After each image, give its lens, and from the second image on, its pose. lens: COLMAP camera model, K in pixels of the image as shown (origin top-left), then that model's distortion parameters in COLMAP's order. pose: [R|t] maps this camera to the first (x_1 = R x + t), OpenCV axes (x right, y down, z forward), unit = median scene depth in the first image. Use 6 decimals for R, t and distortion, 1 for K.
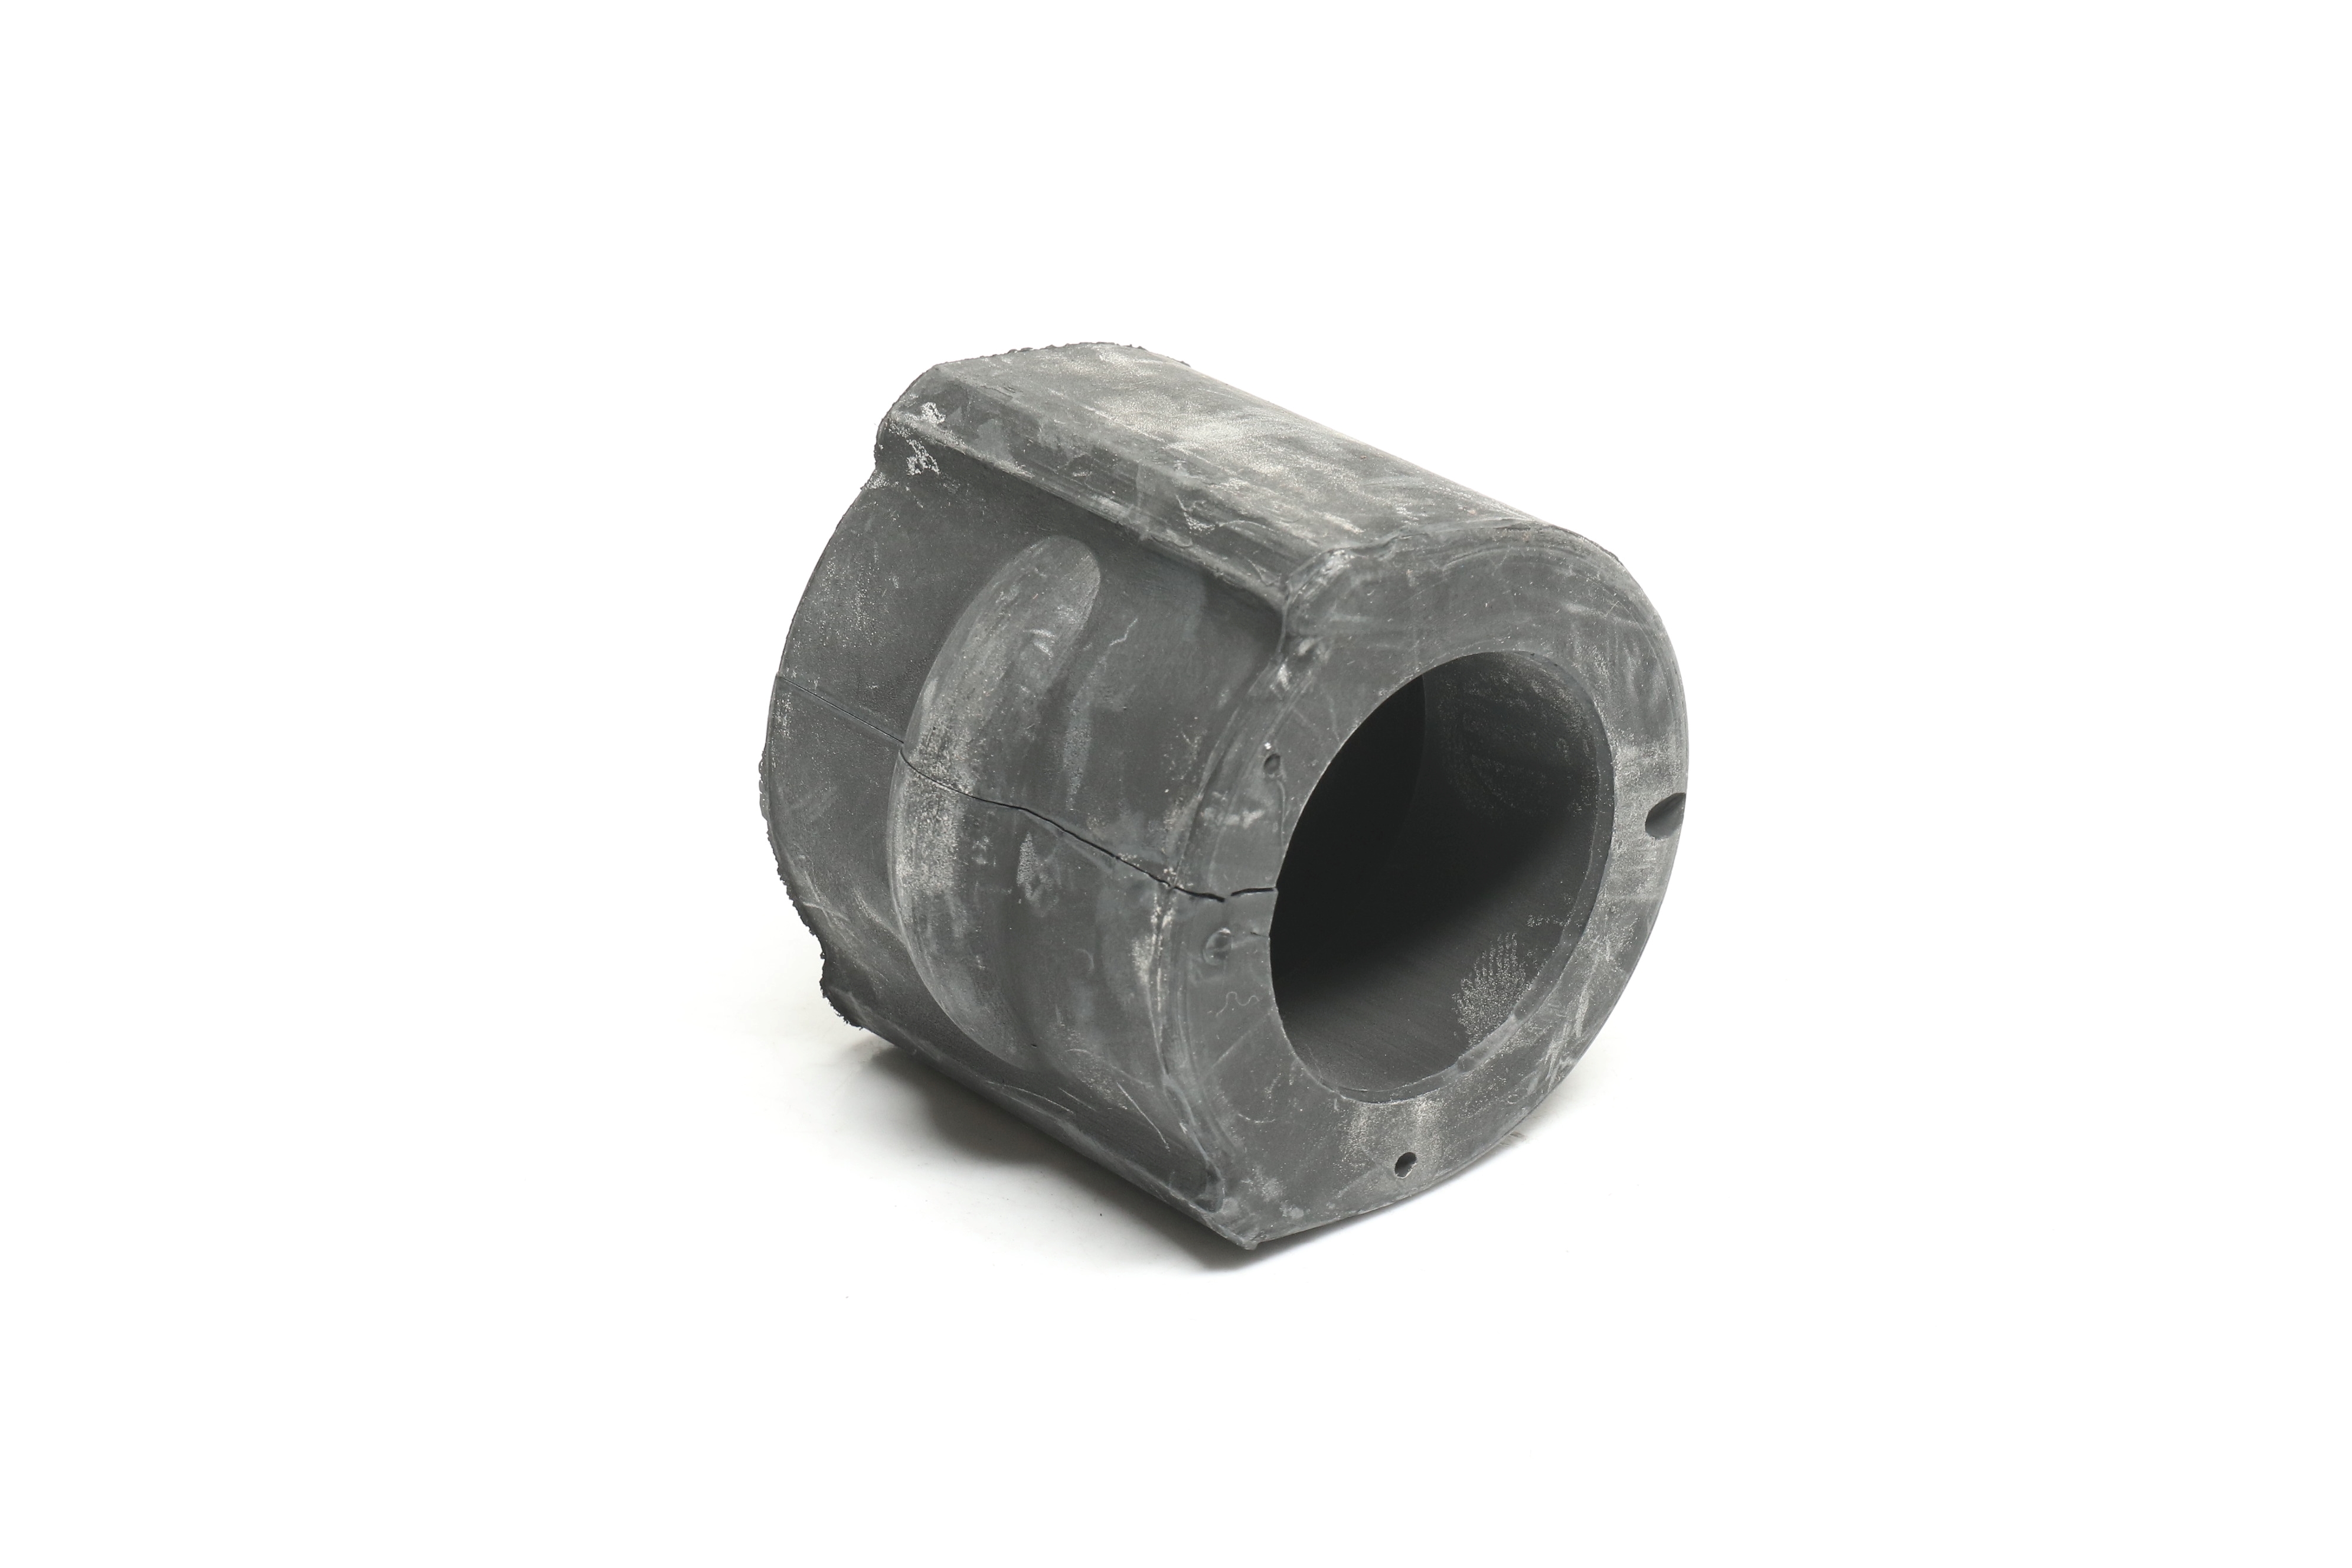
lens RADIAL K [[5910.9, 0, 1176.0], [0, 5910.9, 784.0], [0, 0, 1]] dist [-0.015286, -0.026957]
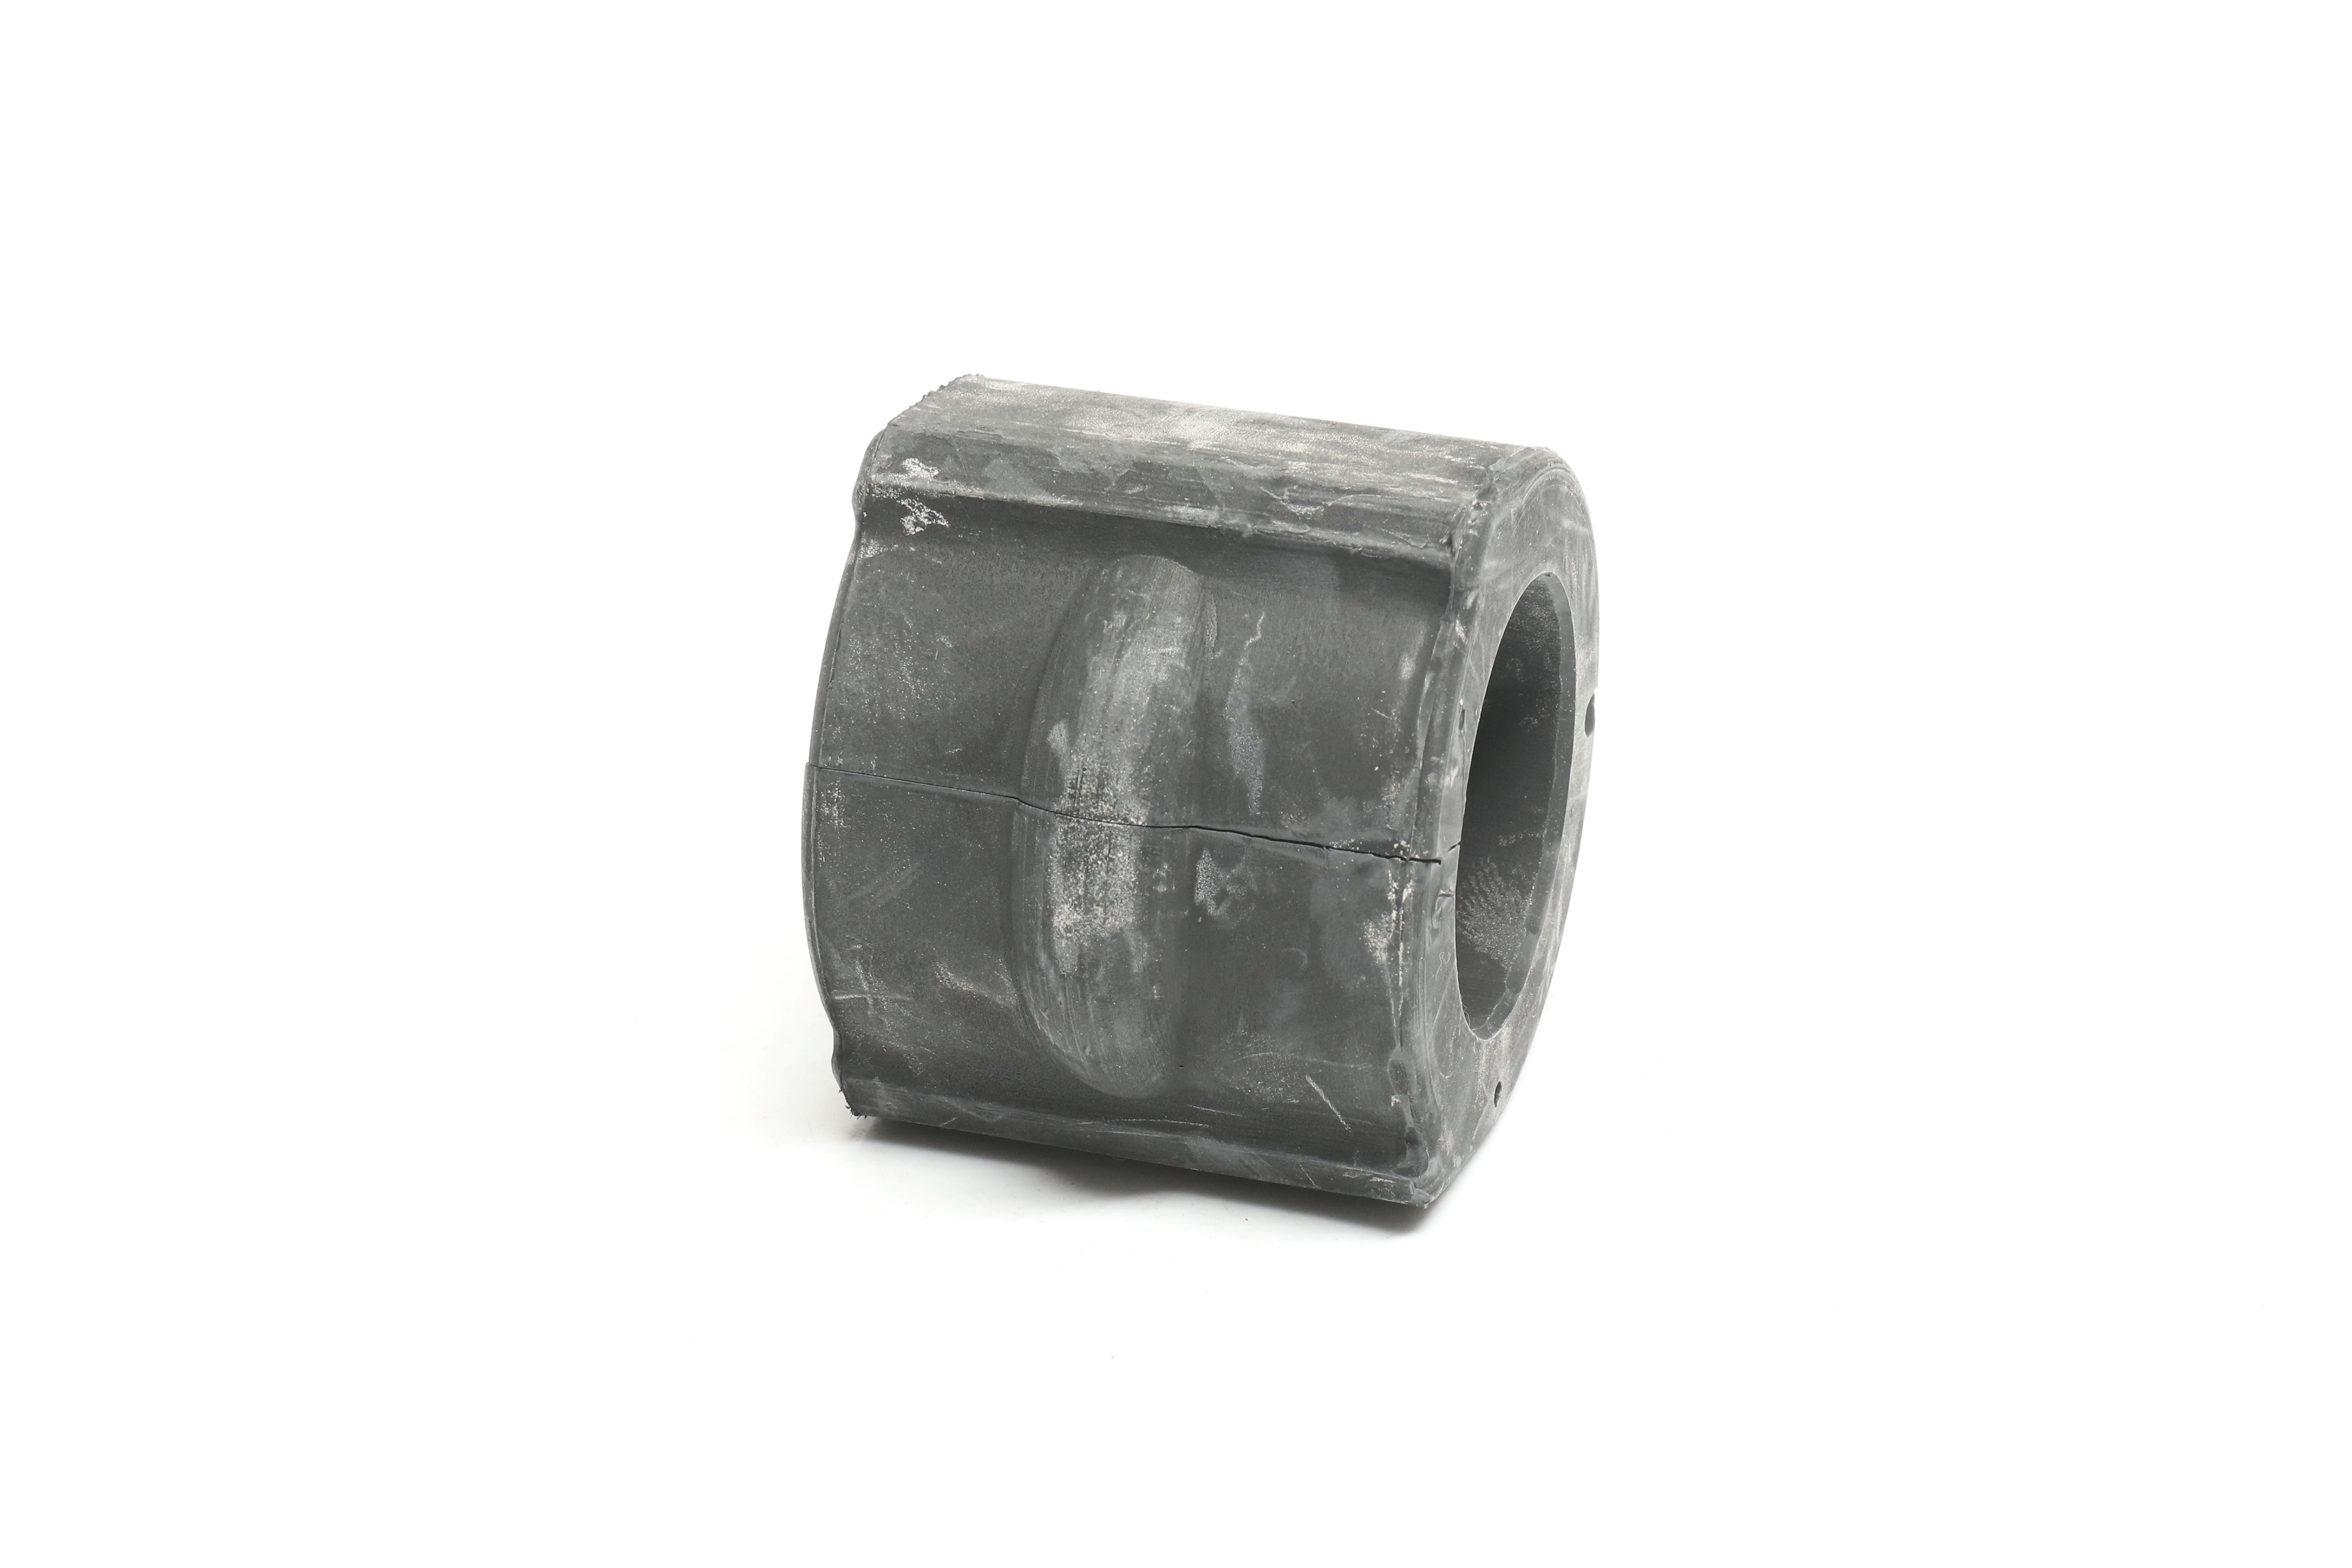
lens RADIAL K [[5910.9, 0, 1176.0], [0, 5910.9, 784.0], [0, 0, 1]] dist [-0.015286, -0.026957]
pose [[0.856340, -0.220856, 0.466801, -0.489713], [0.224517, 0.973257, 0.048601, -0.051635], [-0.465052, 0.063186, 0.883026, 0.124303]]
